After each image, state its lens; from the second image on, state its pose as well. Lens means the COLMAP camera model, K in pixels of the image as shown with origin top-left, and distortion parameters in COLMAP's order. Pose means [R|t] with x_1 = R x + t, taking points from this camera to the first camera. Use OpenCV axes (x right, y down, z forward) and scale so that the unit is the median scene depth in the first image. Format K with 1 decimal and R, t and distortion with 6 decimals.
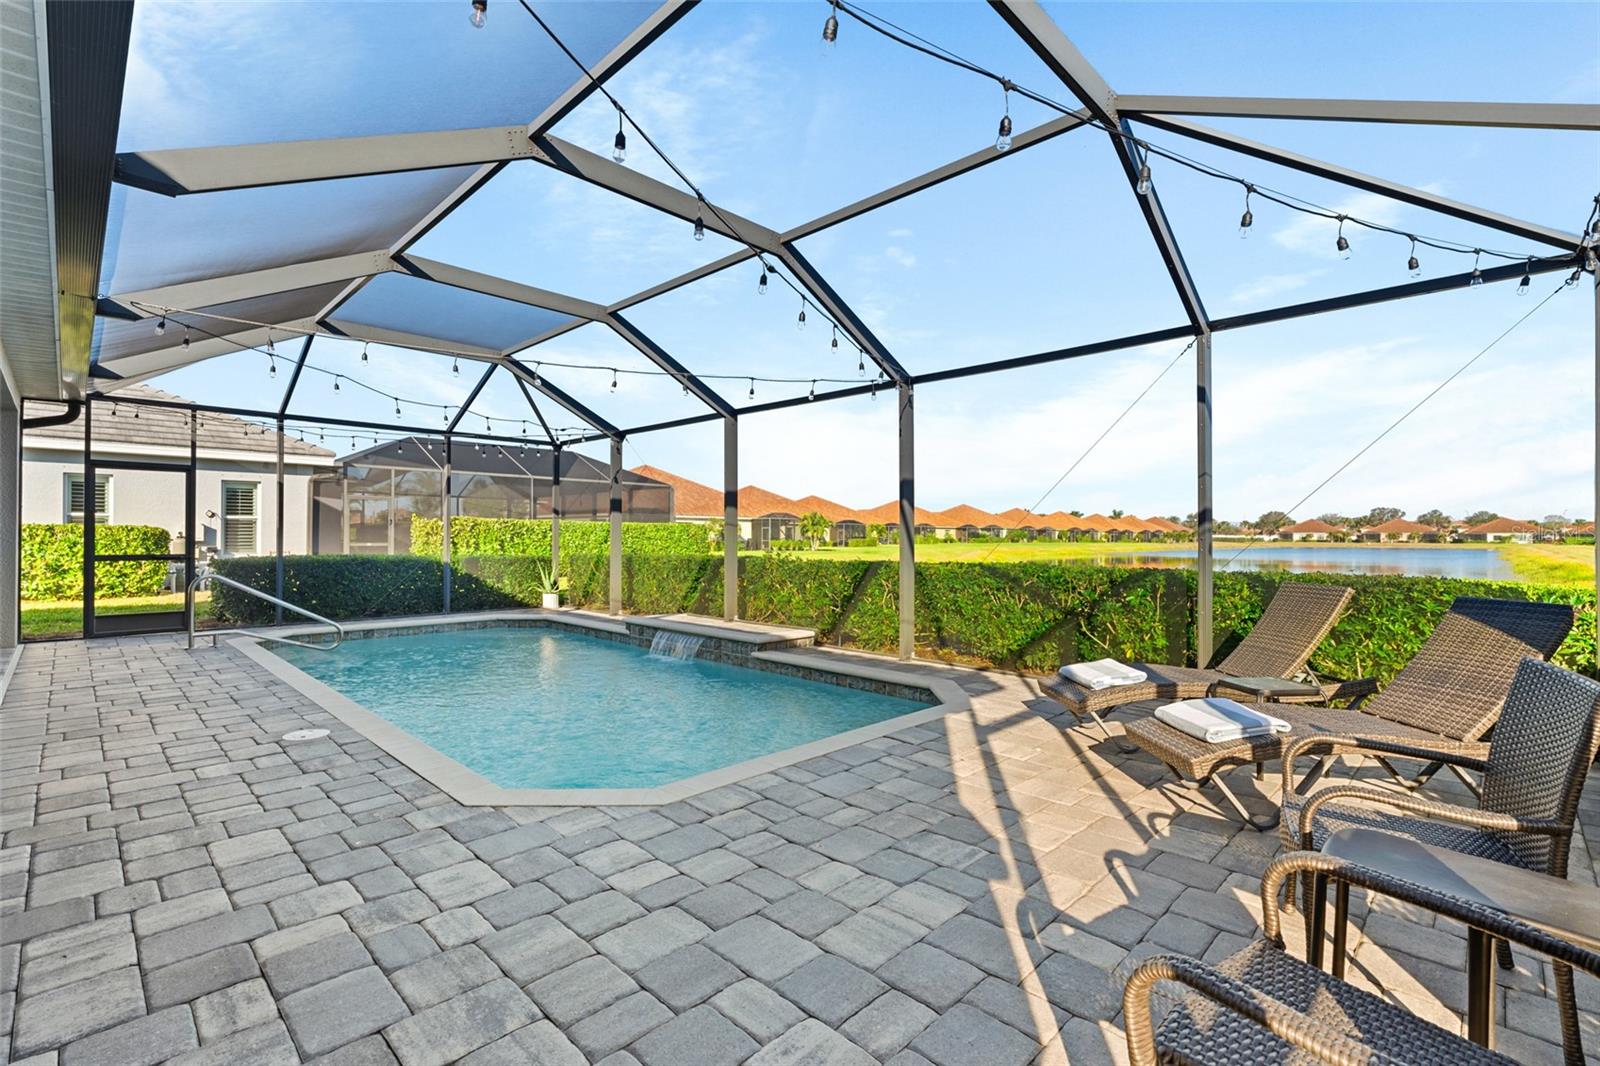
lens RADIAL K [[717.1, 0, 801.0], [0, 717.1, 530.5], [0, 0, 1]] dist [-0.005813, -0.000280]
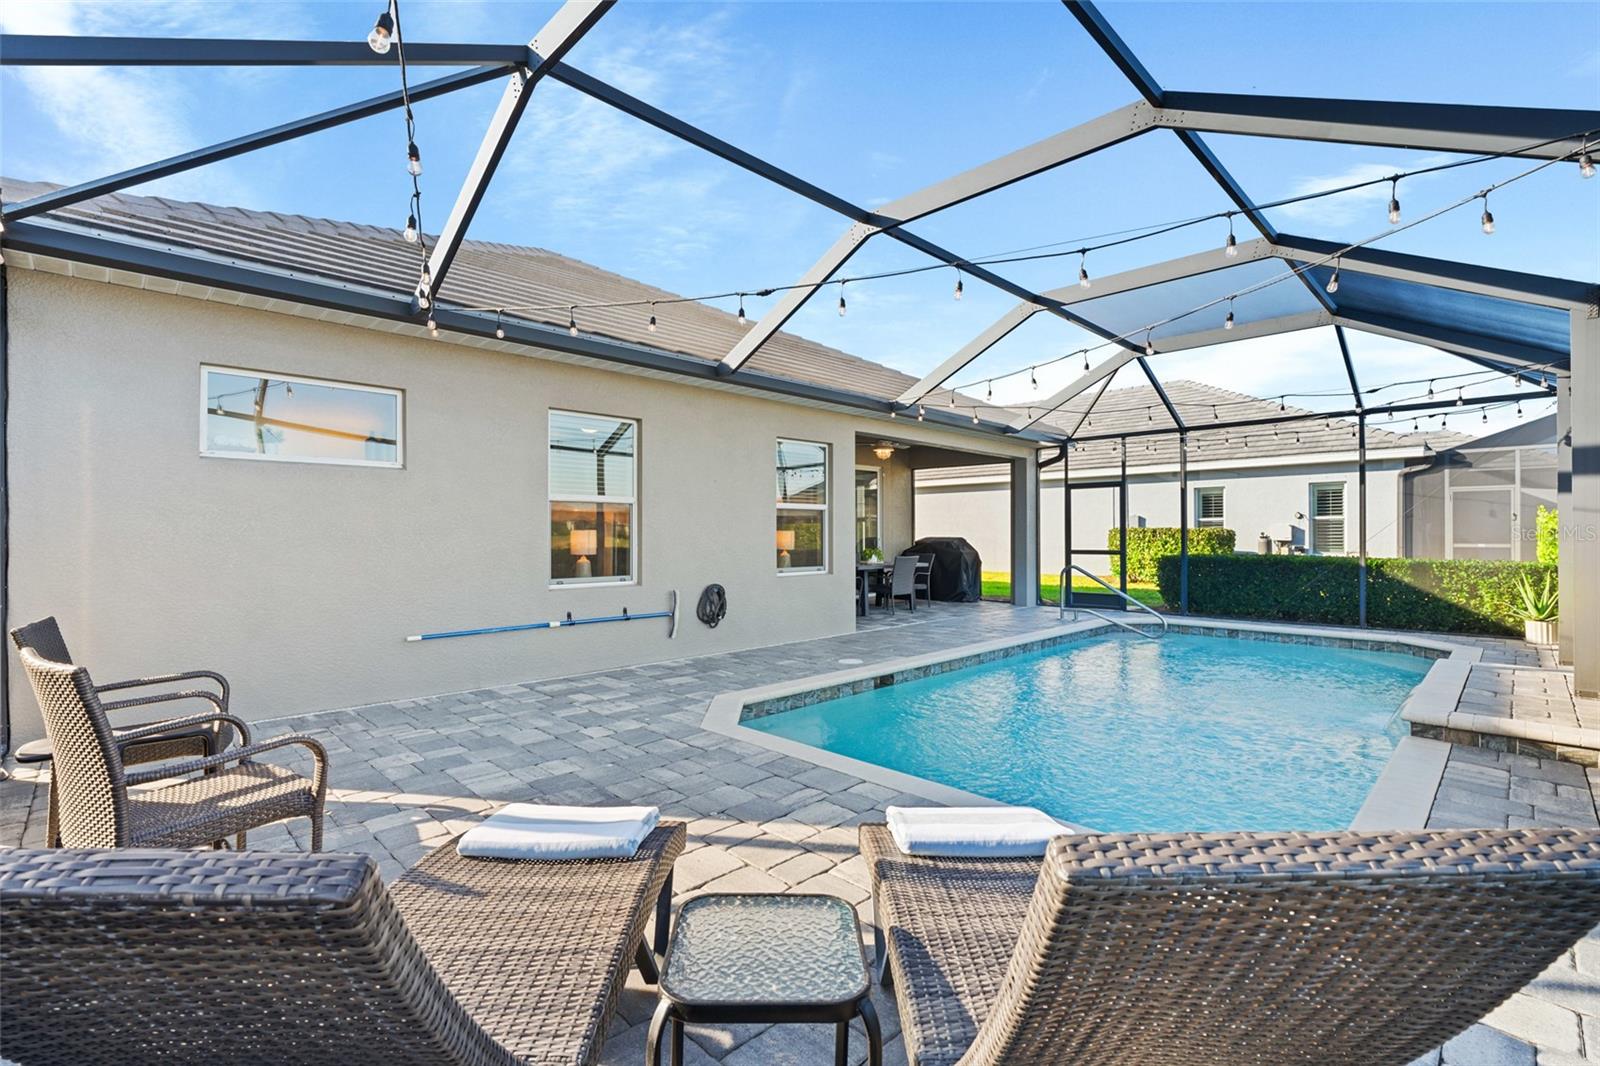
lens RADIAL K [[717.1, 0, 801.0], [0, 717.1, 530.5], [0, 0, 1]] dist [-0.005813, -0.000280]
pose [[-0.018254, -0.011727, -0.999765, 0.423707], [0.011408, 0.999864, -0.011936, 0.005789], [0.999768, -0.011623, -0.018118, 0.429525]]
